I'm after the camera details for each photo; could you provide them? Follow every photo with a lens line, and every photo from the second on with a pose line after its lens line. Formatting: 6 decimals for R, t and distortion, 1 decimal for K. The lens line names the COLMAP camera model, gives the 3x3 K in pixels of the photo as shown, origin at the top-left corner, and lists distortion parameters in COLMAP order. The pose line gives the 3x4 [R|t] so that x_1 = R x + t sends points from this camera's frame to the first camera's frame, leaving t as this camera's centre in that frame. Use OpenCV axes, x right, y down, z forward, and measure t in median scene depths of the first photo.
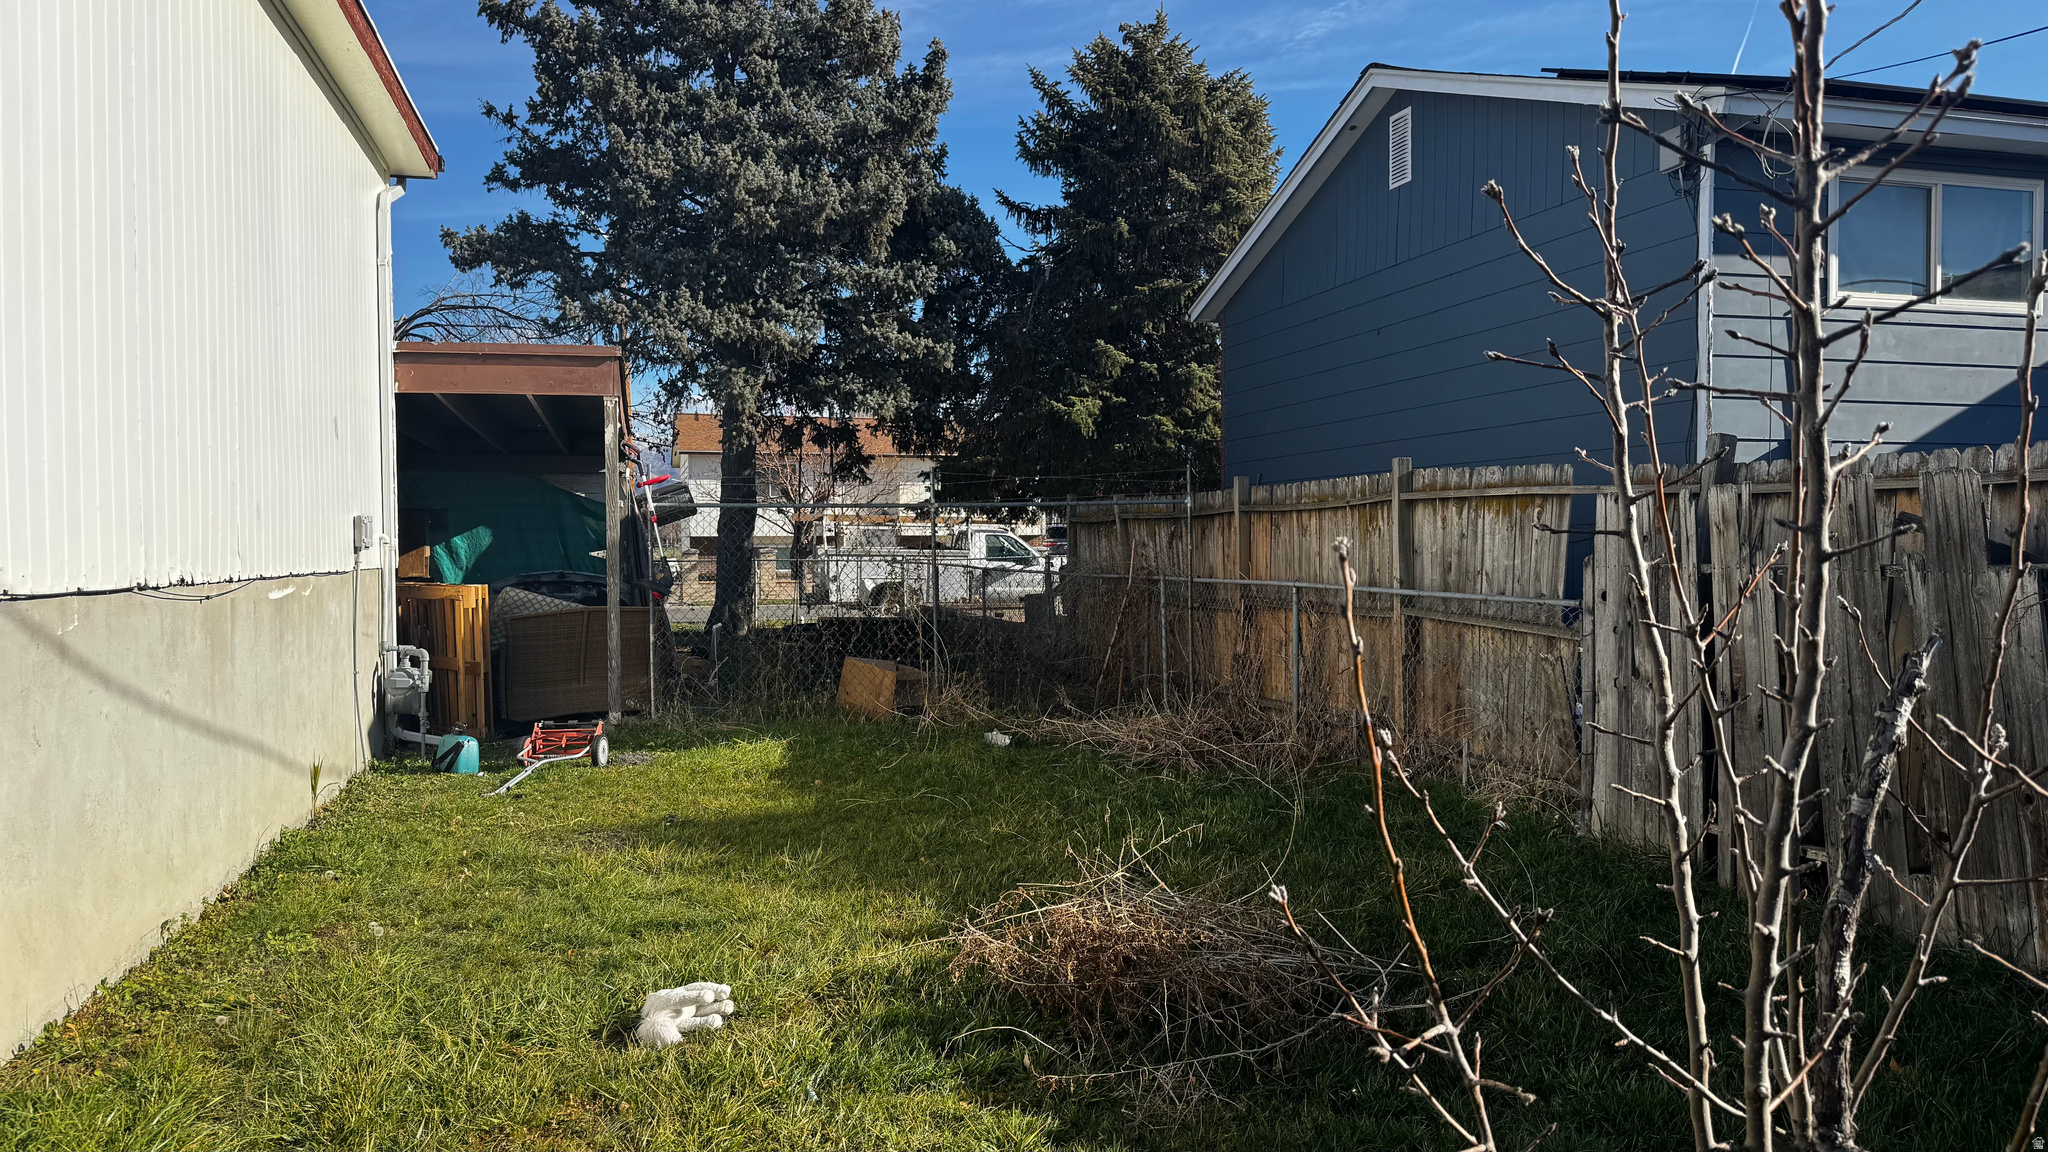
lens RADIAL K [[1474.8, 0, 1024.0], [0, 1474.8, 576.0], [0, 0, 1]] dist [0.027304, -0.030726]
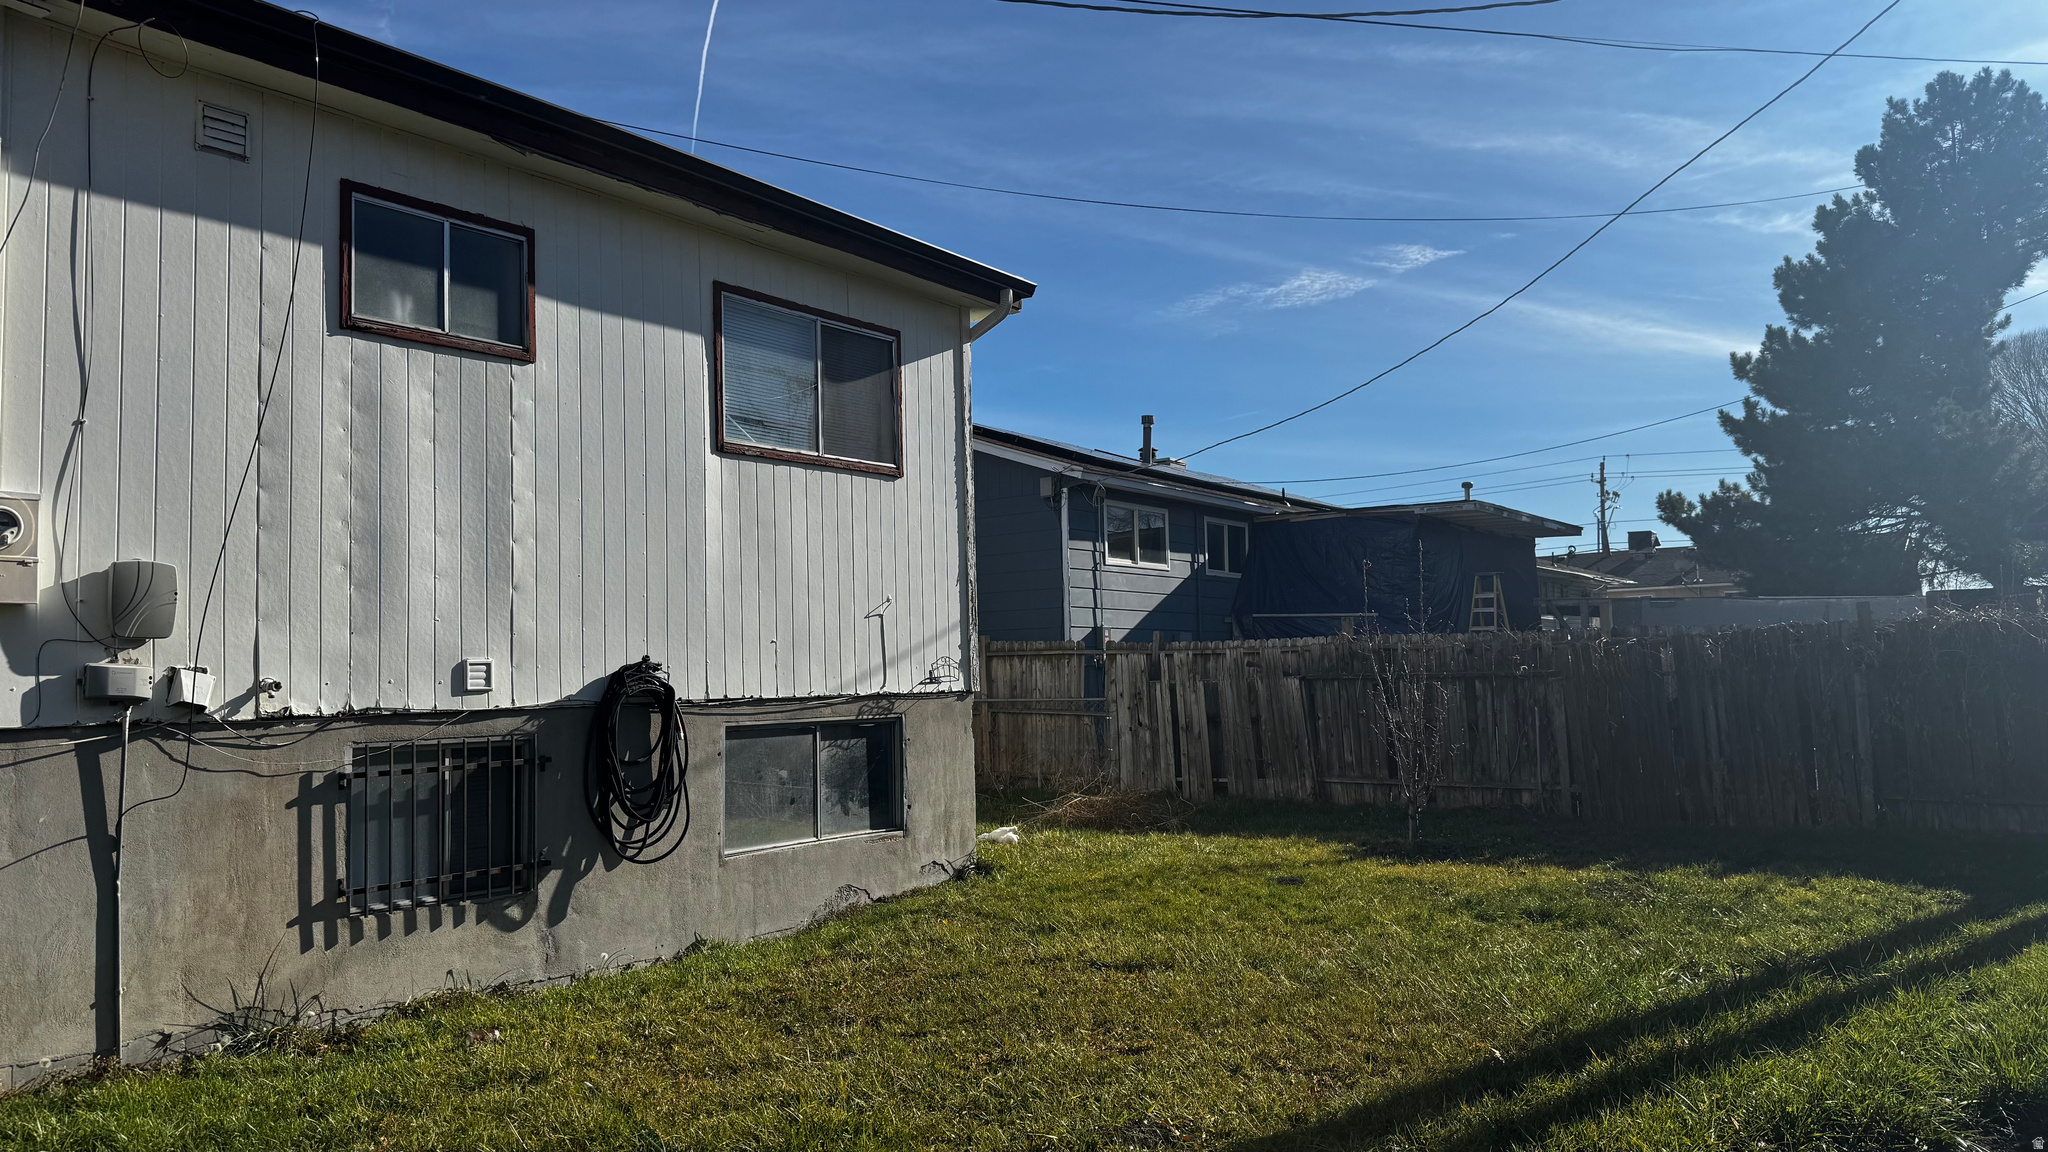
lens RADIAL K [[1418.5, 0, 1047.8], [0, 1418.5, 583.4], [0, 0, 1]] dist [0.047717, -0.046162]
pose [[0.772284, 0.028574, 0.634634, -0.986064], [0.033618, 0.995750, -0.085743, 0.021879], [-0.634387, 0.087553, 0.768042, -0.621826]]
